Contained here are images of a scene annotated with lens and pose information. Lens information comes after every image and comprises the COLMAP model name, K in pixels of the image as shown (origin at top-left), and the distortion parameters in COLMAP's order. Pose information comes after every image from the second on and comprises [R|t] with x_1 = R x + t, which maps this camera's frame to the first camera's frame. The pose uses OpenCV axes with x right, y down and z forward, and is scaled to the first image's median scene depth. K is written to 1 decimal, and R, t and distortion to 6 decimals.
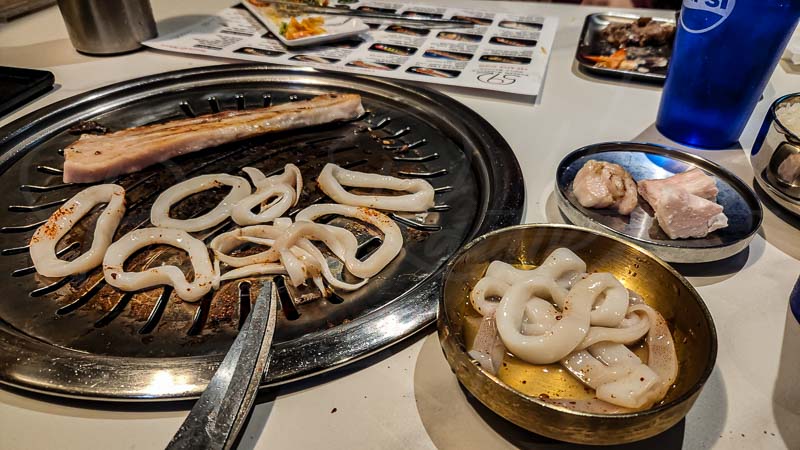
lens RADIAL K [[592.2, 0, 400.0], [0, 592.2, 225.0], [0, 0, 1]] dist [-0.004469, -0.004606]
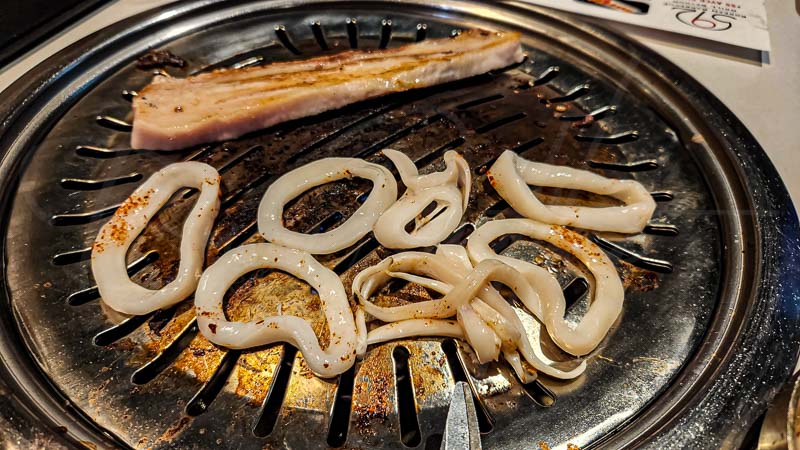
lens RADIAL K [[592.2, 0, 400.0], [0, 592.2, 225.0], [0, 0, 1]] dist [-0.004469, -0.004606]
pose [[0.994635, 0.083001, -0.061736, -0.202014], [-0.071900, 0.983791, 0.164272, -0.130162], [0.074370, -0.158952, 0.984481, 0.312714]]
